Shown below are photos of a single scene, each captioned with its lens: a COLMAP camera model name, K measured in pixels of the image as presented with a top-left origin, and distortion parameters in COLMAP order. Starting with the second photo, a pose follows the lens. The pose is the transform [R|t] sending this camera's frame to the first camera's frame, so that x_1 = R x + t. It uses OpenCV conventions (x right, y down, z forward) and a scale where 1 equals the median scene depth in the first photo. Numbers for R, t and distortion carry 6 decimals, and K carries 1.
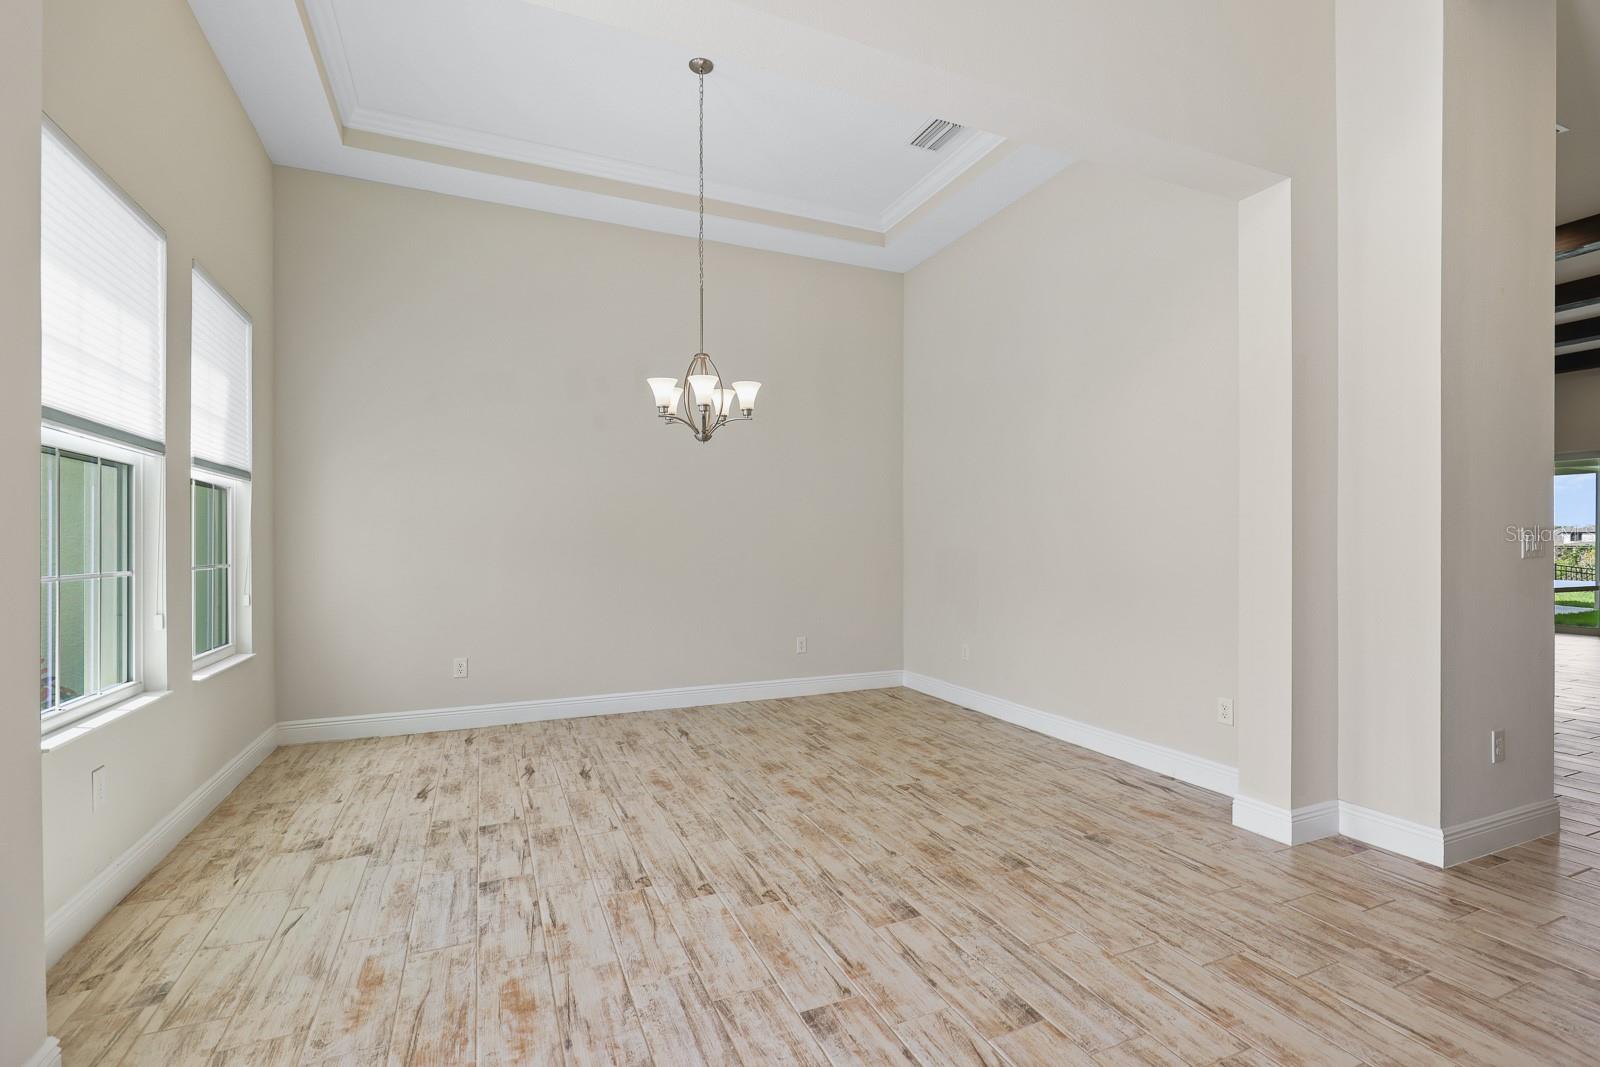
lens RADIAL K [[739.7, 0, 810.5], [0, 739.7, 537.9], [0, 0, 1]] dist [0.004129, -0.000365]
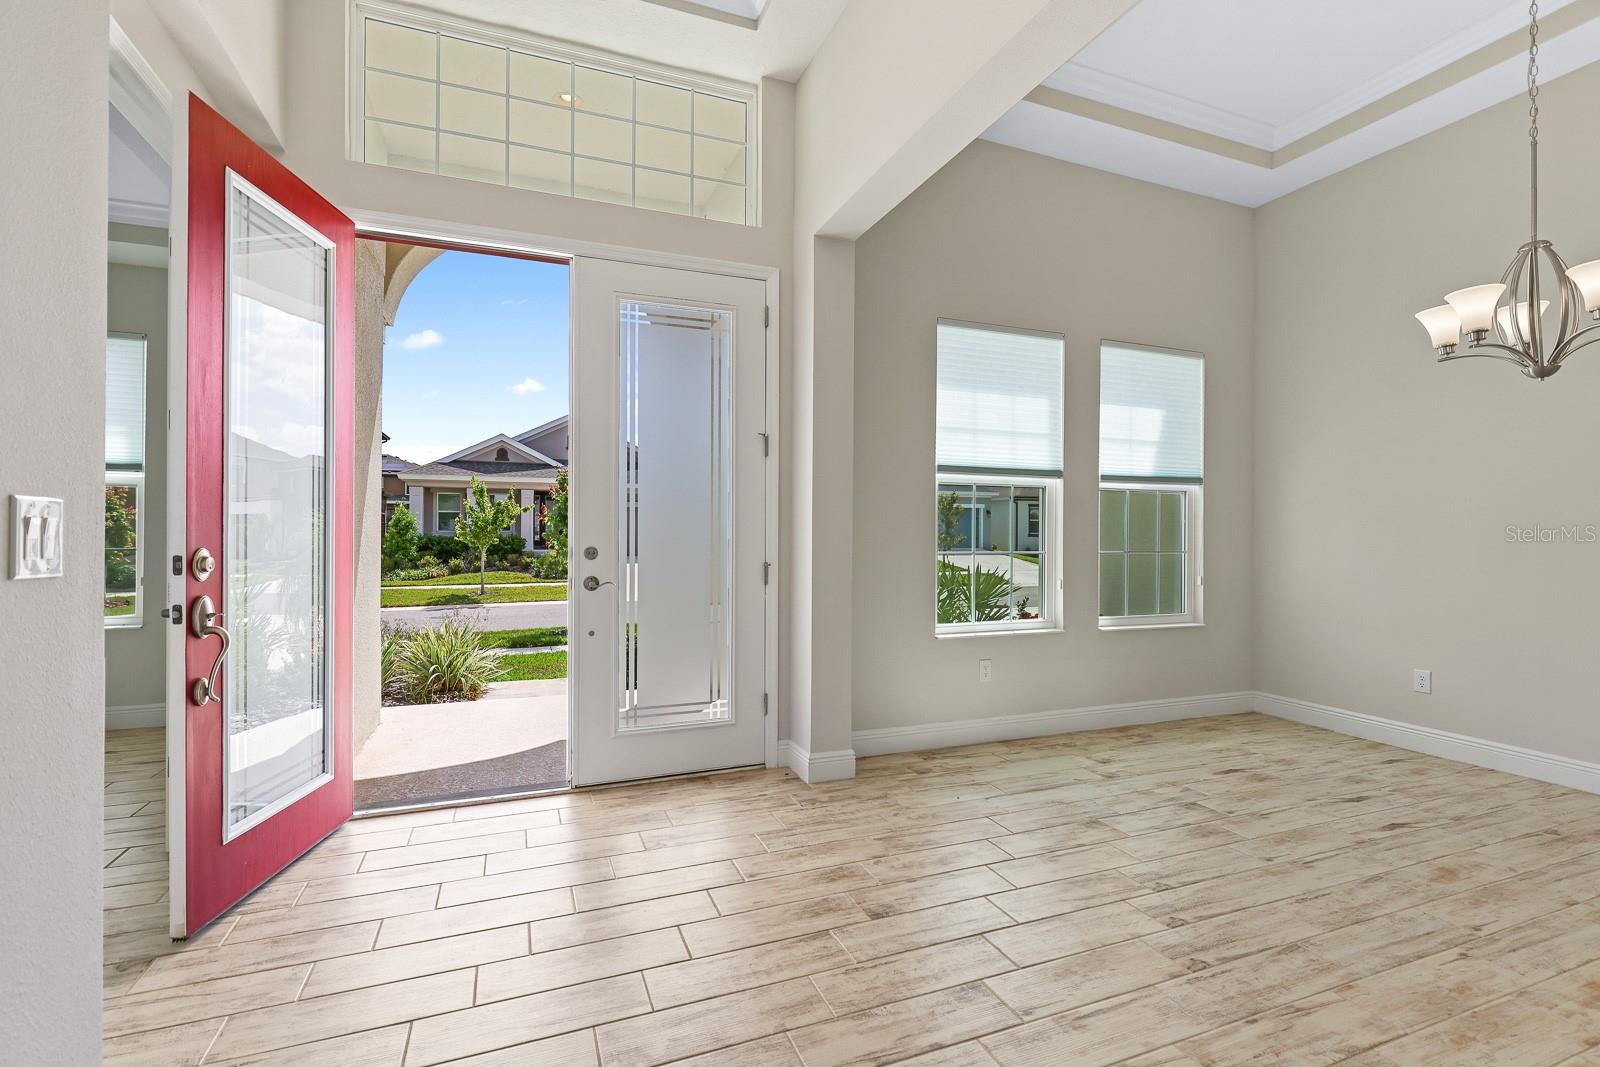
lens RADIAL K [[739.7, 0, 808.2], [0, 739.7, 533.2], [0, 0, 1]] dist [0.004129, -0.000365]
pose [[-0.038990, 0.001287, -0.999239, 0.598715], [0.000174, 0.999999, 0.001281, 0.002642], [0.999240, -0.000124, -0.038990, 0.459268]]
